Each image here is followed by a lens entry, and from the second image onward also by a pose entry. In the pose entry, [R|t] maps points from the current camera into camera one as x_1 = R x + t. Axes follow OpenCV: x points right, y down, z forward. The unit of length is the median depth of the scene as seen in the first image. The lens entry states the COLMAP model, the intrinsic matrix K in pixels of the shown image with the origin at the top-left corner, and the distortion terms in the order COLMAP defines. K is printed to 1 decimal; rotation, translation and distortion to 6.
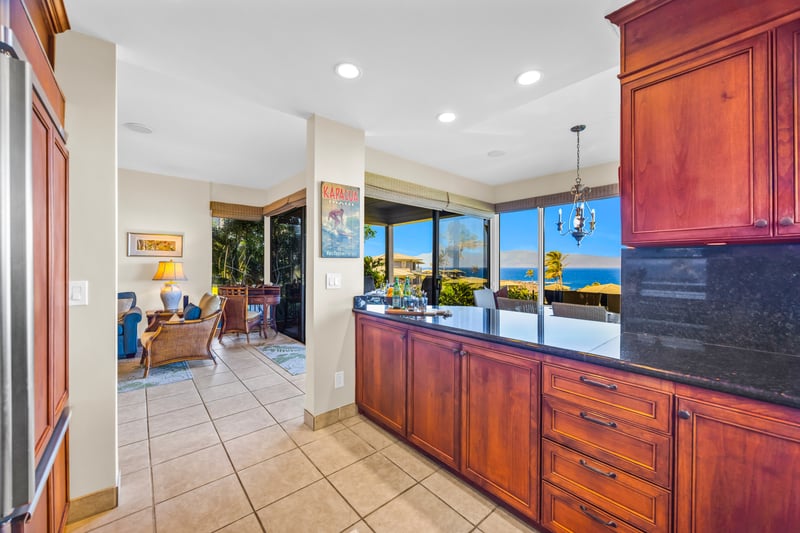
lens RADIAL K [[307.6, 0, 403.3], [0, 307.6, 265.2], [0, 0, 1]] dist [0.001797, -0.000053]
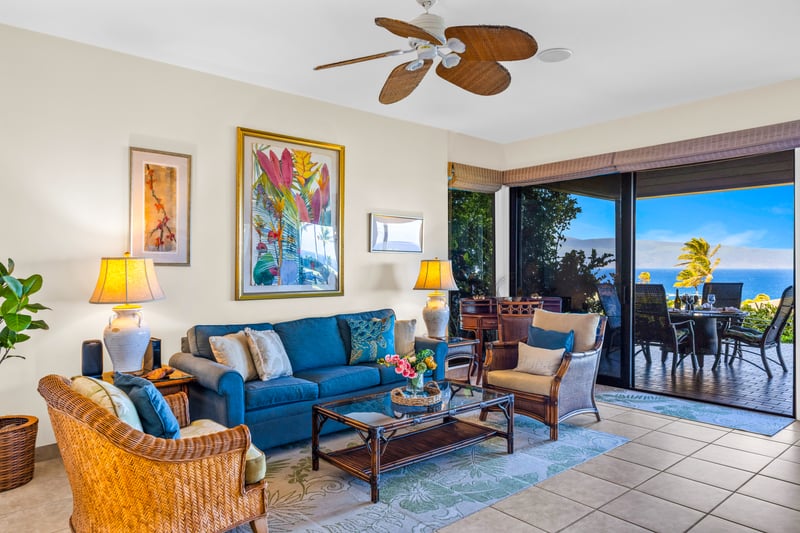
lens RADIAL K [[524.7, 0, 407.6], [0, 524.7, 265.8], [0, 0, 1]] dist [0.001511, 0.001078]
pose [[0.999974, 0.002113, -0.006964, -0.728506], [-0.002077, 0.999985, 0.005072, -0.004872], [0.006974, -0.005057, 0.999963, -0.065362]]
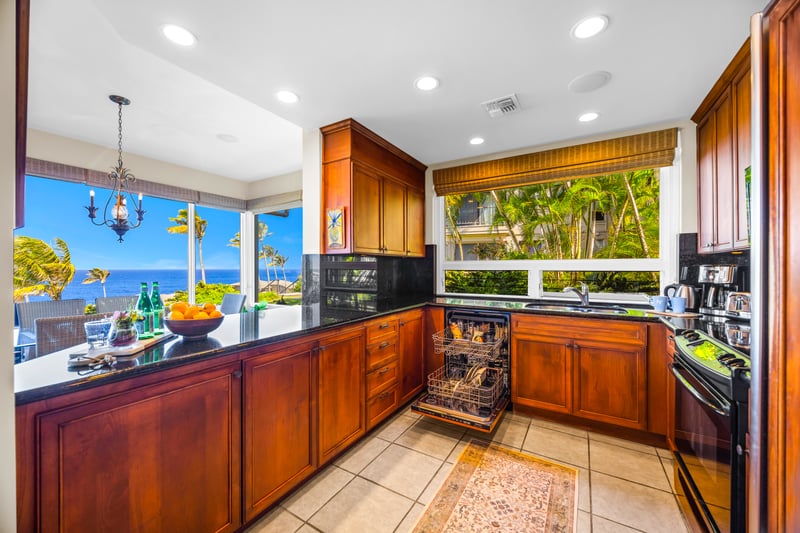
lens RADIAL K [[303.8, 0, 397.7], [0, 303.8, 262.8], [0, 0, 1]] dist [0.000391, -0.000038]
pose [[-0.291938, 0.008035, 0.956403, -0.270591], [0.000268, 0.999965, -0.008319, 0.001214], [-0.956437, -0.002172, -0.291930, 0.329508]]
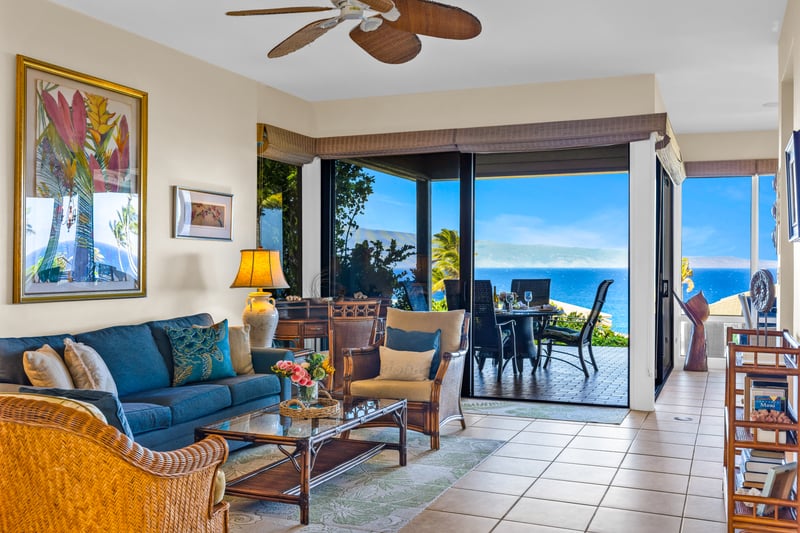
lens RADIAL K [[758.3, 0, 404.2], [0, 758.3, 264.5], [0, 0, 1]] dist [0.006760, 0.000000]
pose [[0.903086, 0.003626, 0.429444, -0.955094], [-0.006417, 0.999967, 0.005052, 0.003464], [-0.429411, -0.007319, 0.903079, -0.167277]]
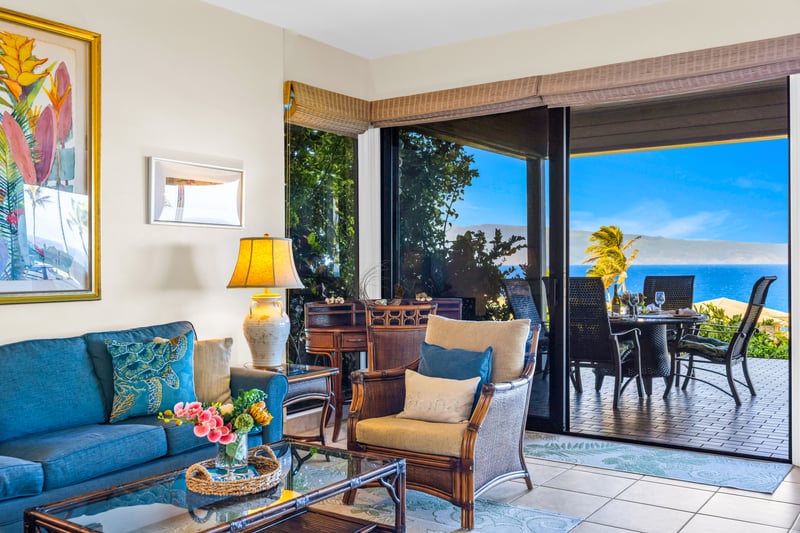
lens RADIAL K [[758.3, 0, 405.5], [0, 758.3, 263.5], [0, 0, 1]] dist [0.006760, 0.000000]
pose [[0.972298, -0.003710, 0.233714, -0.728752], [0.002261, 0.999977, 0.006470, 0.011640], [-0.233733, -0.005762, 0.972284, 0.048130]]
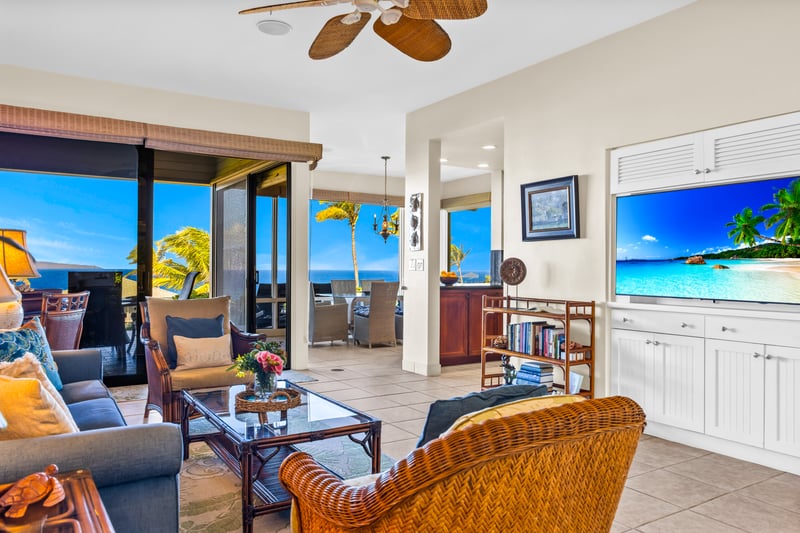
lens RADIAL K [[572.2, 0, 397.8], [0, 572.2, 266.2], [0, 0, 1]] dist [-0.033059, 0.002313]
pose [[0.161546, -0.000669, 0.986865, -1.221001], [-0.014242, 0.999894, 0.003010, 0.020185], [-0.986762, -0.014541, 0.161519, 0.332870]]
